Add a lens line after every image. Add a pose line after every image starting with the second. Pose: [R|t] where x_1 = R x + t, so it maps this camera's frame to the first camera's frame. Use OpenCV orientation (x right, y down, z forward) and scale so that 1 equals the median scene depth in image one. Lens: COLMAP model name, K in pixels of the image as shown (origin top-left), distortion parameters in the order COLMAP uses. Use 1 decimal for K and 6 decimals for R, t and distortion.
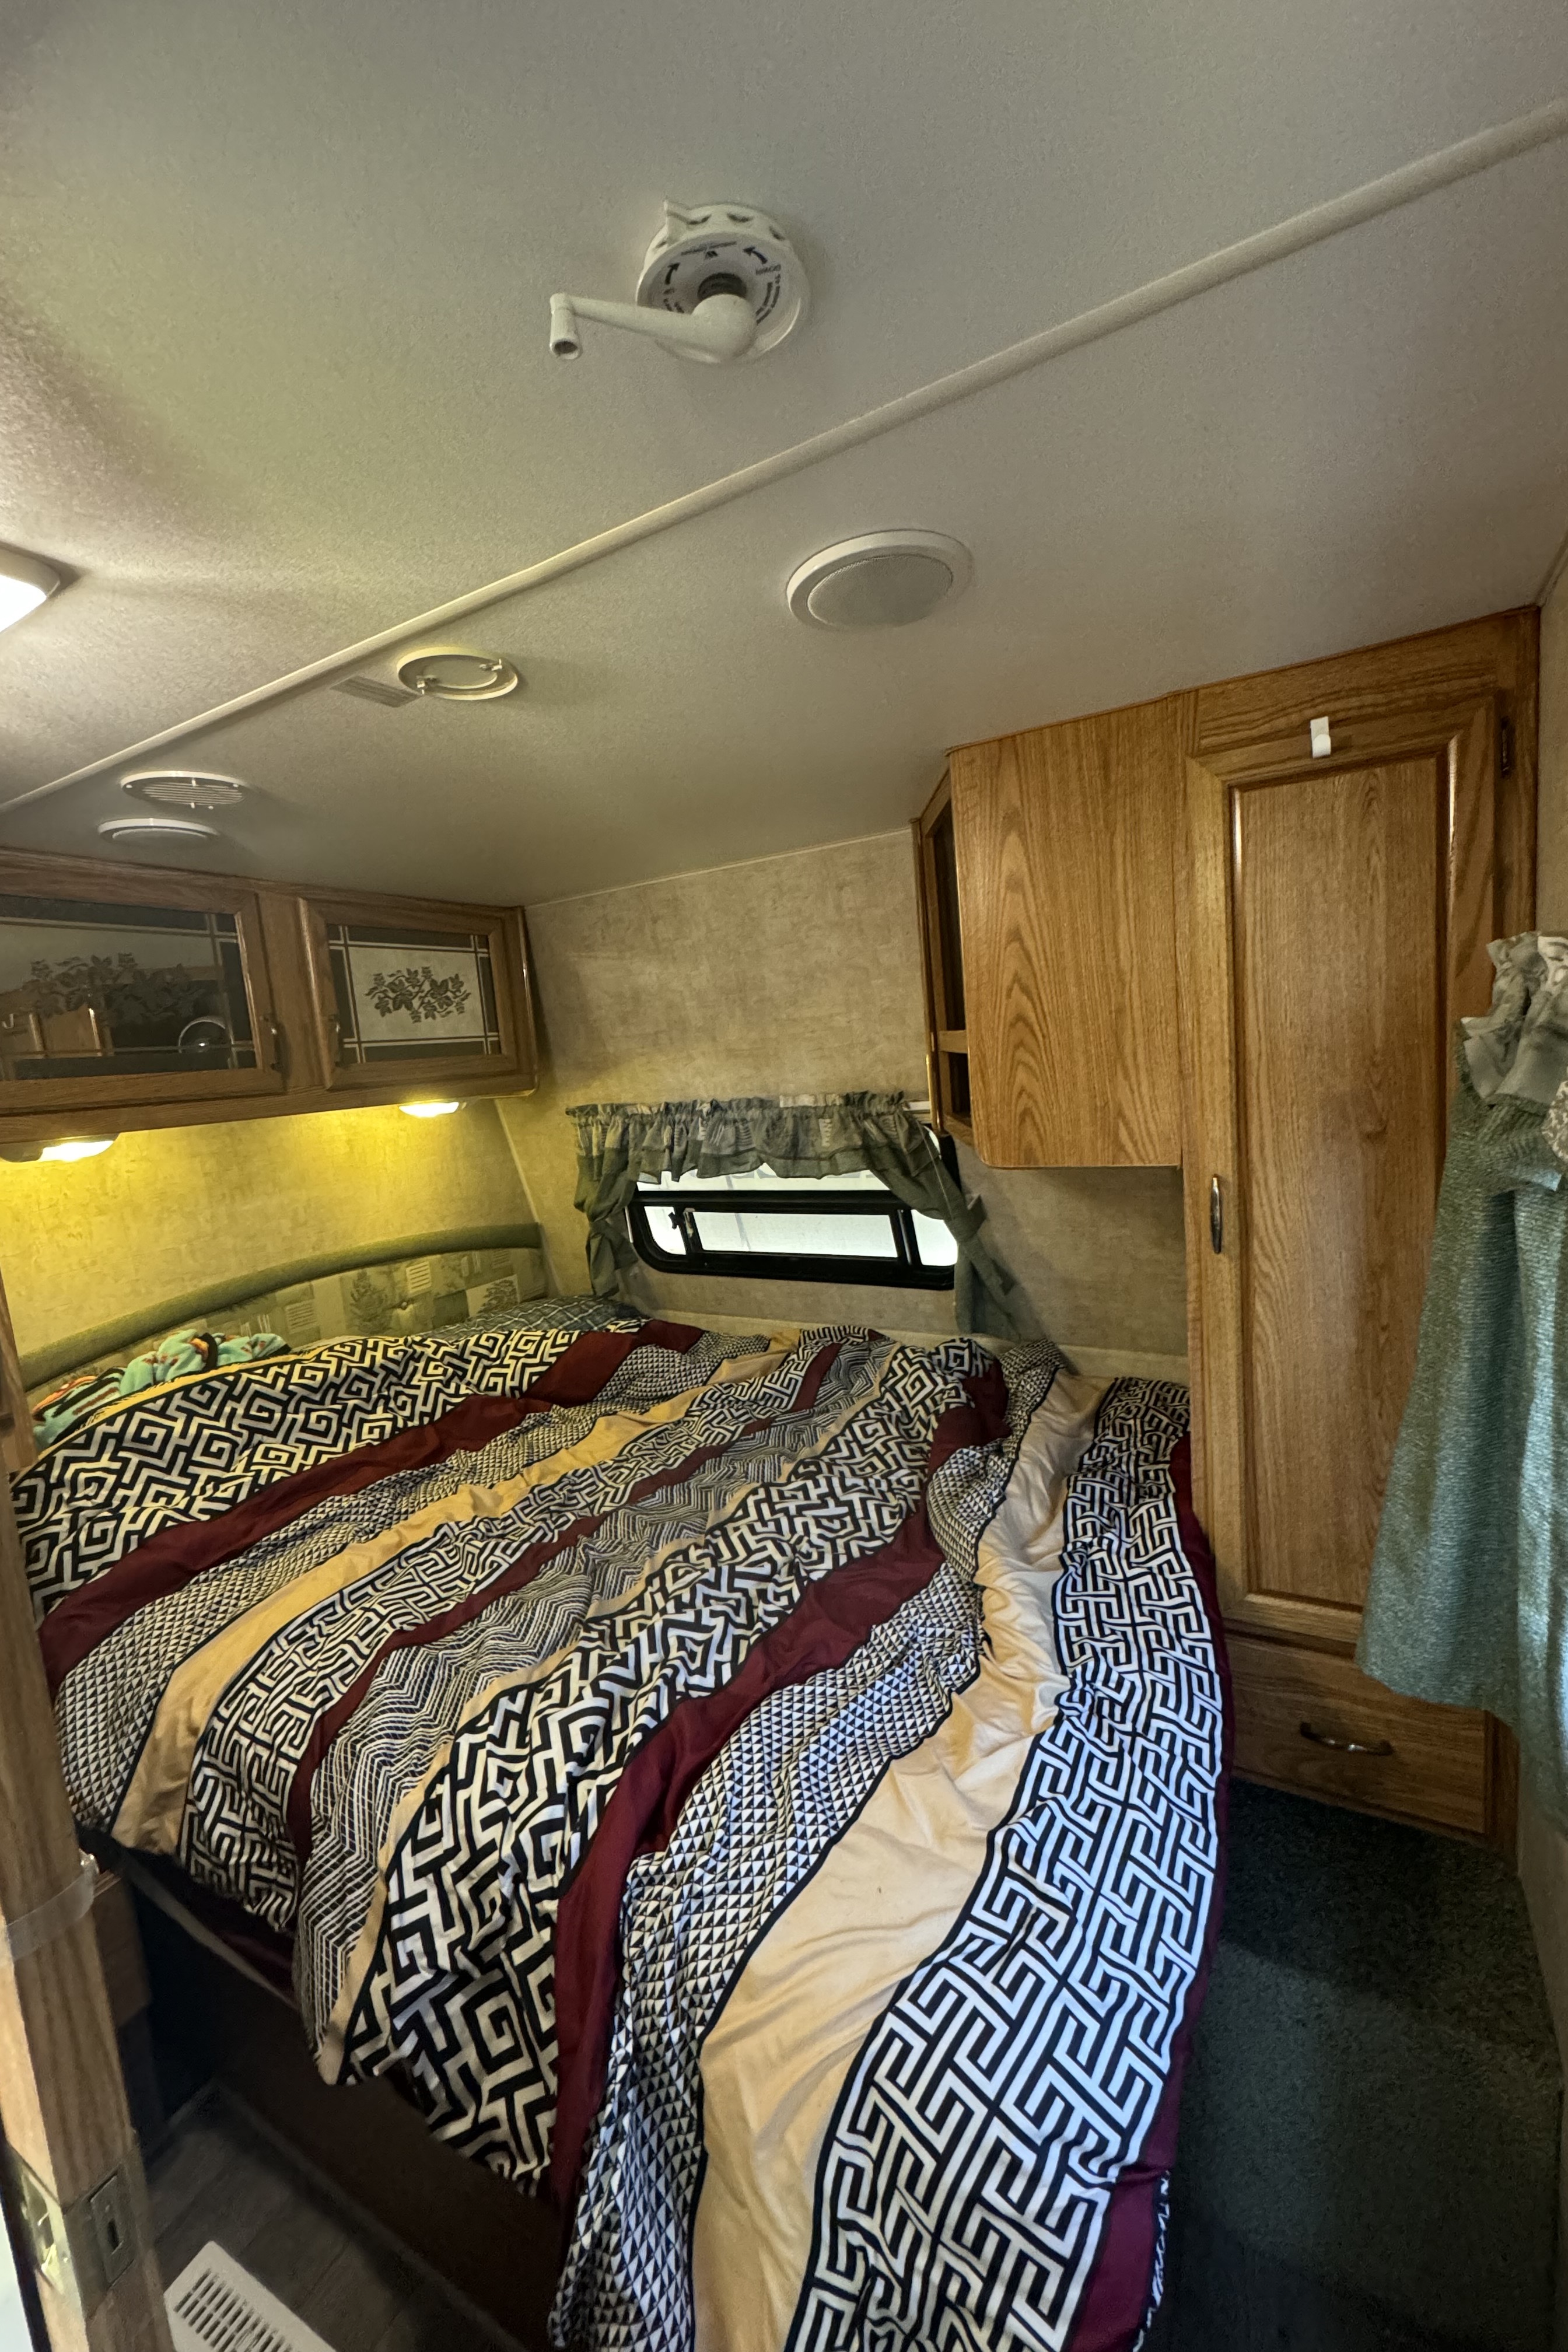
lens RADIAL K [[973.1, 0, 784.0], [0, 973.1, 1176.0], [0, 0, 1]] dist [0.002187, 0.000278]
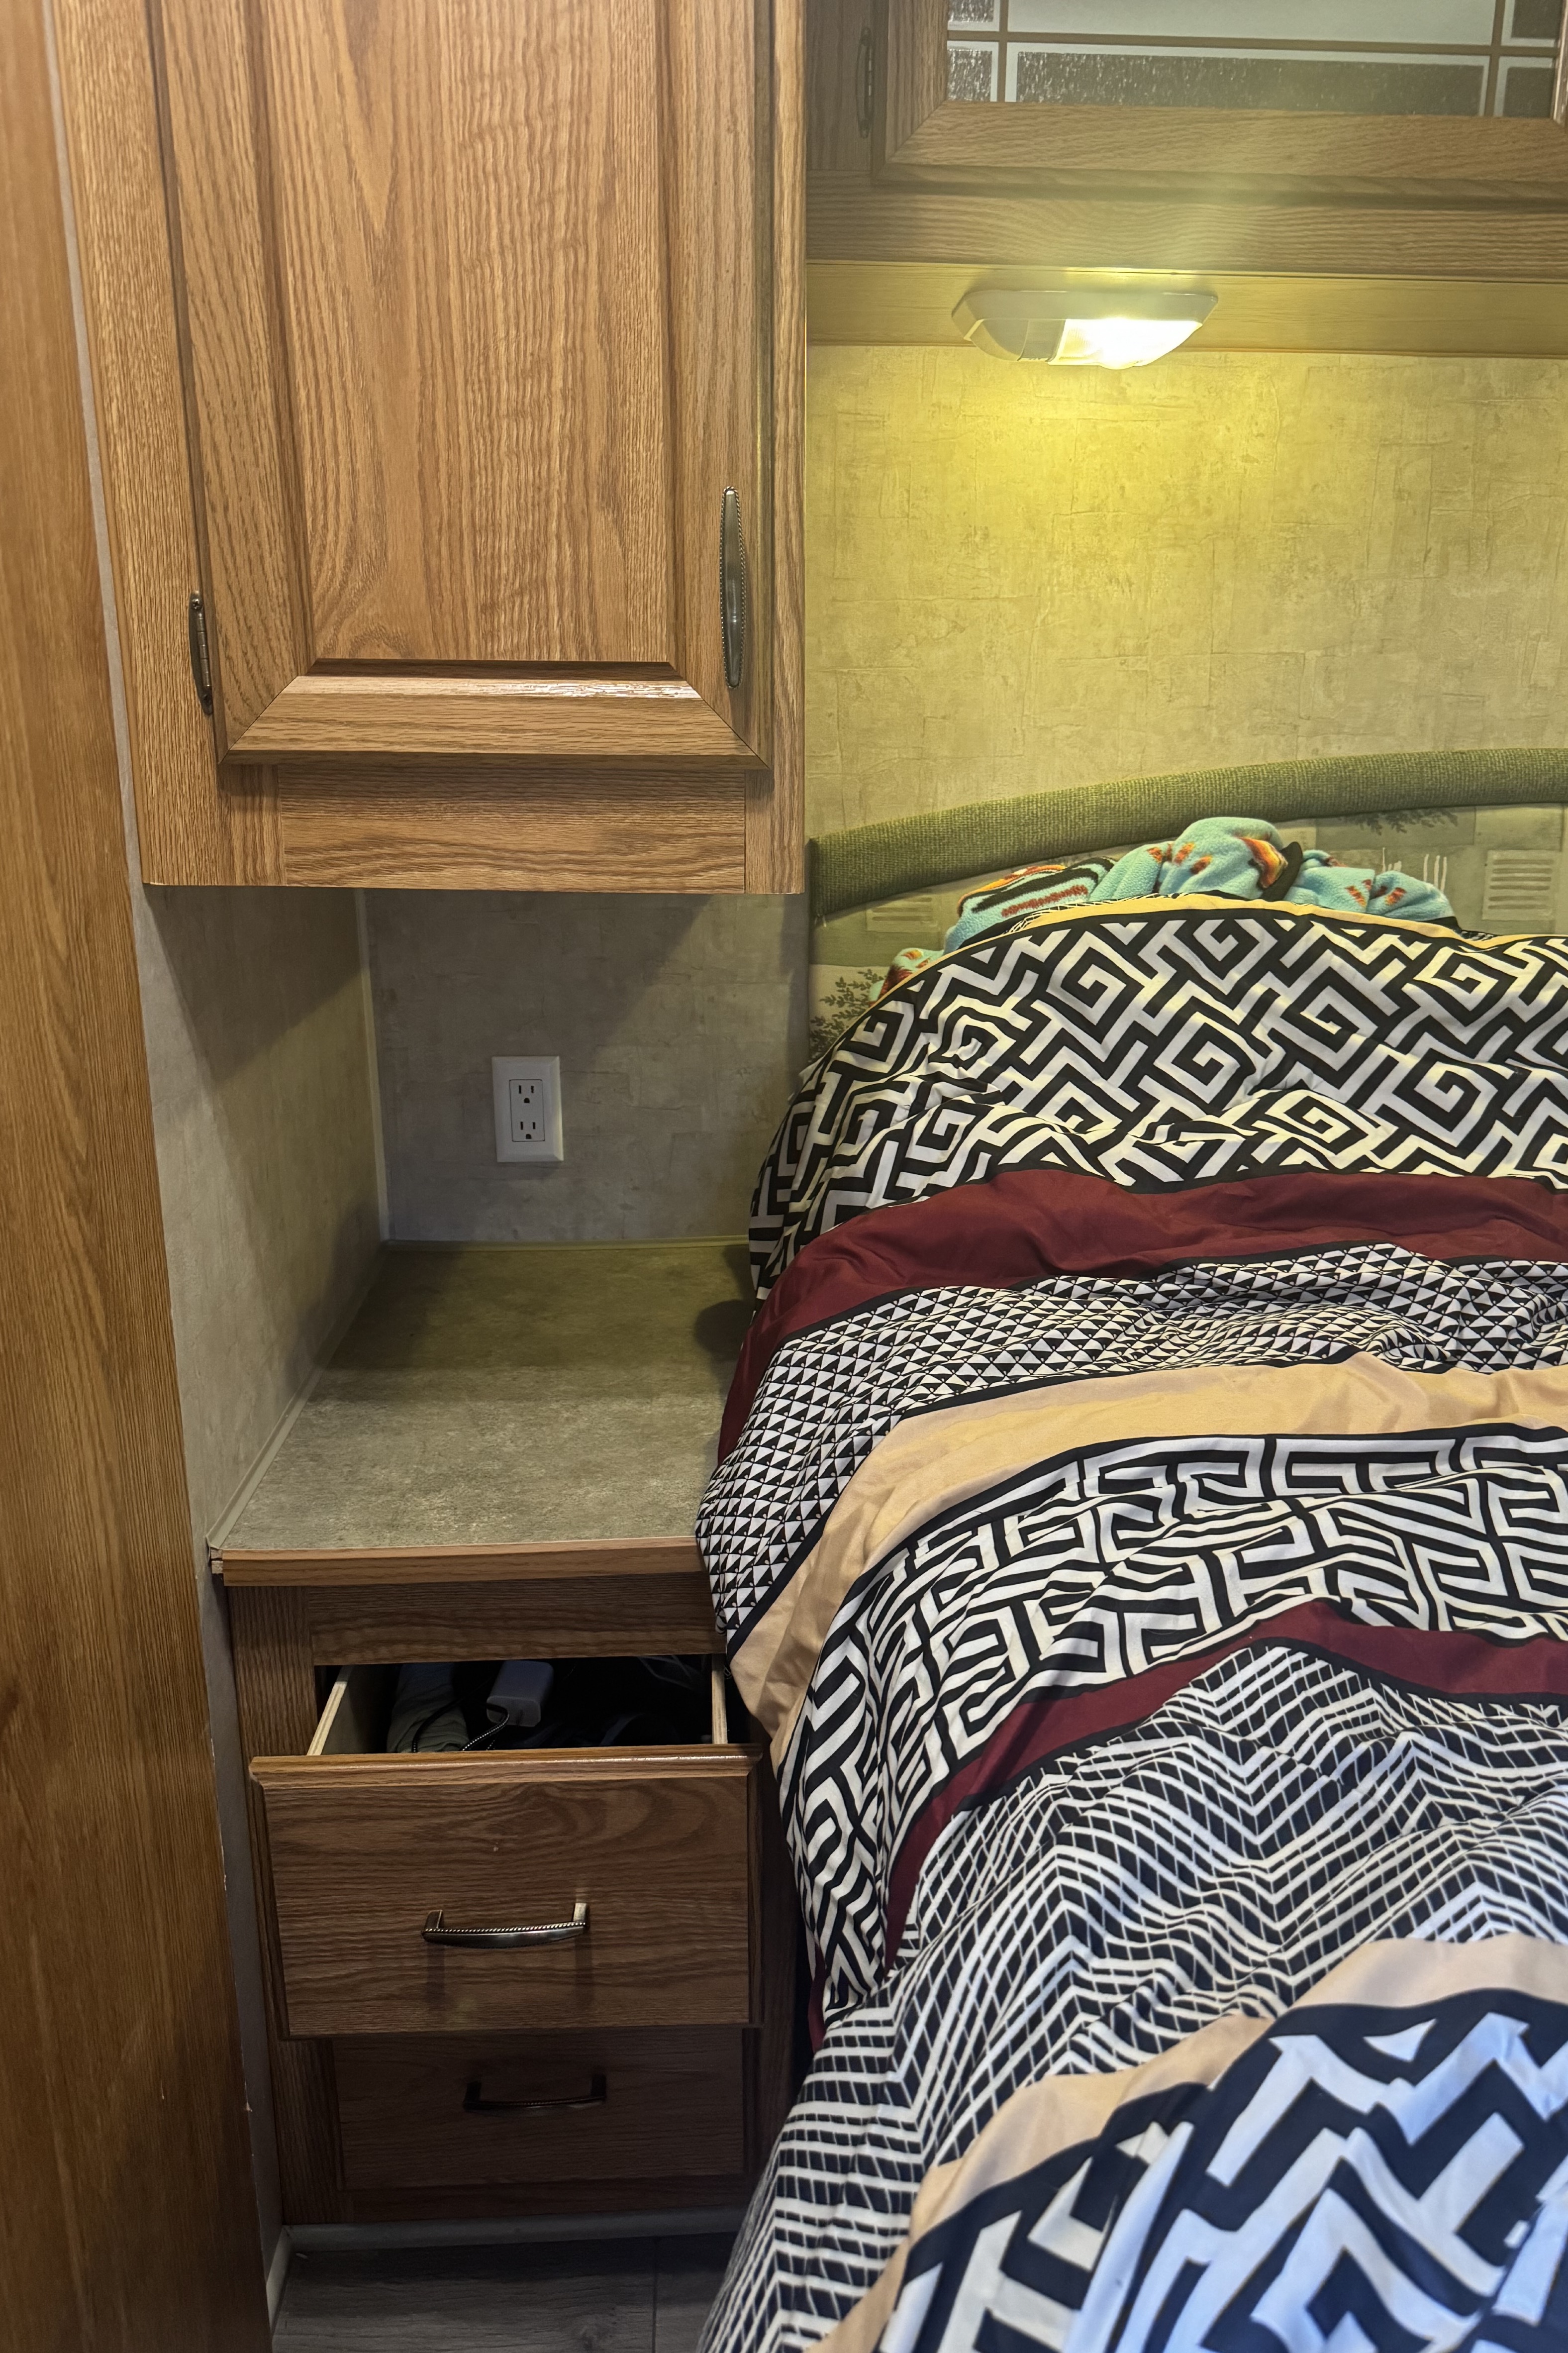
lens RADIAL K [[1634.0, 0, 784.0], [0, 1634.0, 1176.5], [0, 0, 1]] dist [0.131009, -0.190649]
pose [[0.539361, 0.307914, -0.783760, -0.083092], [-0.165408, 0.951356, 0.259928, 0.176709], [0.825670, -0.010555, 0.564055, 0.438486]]
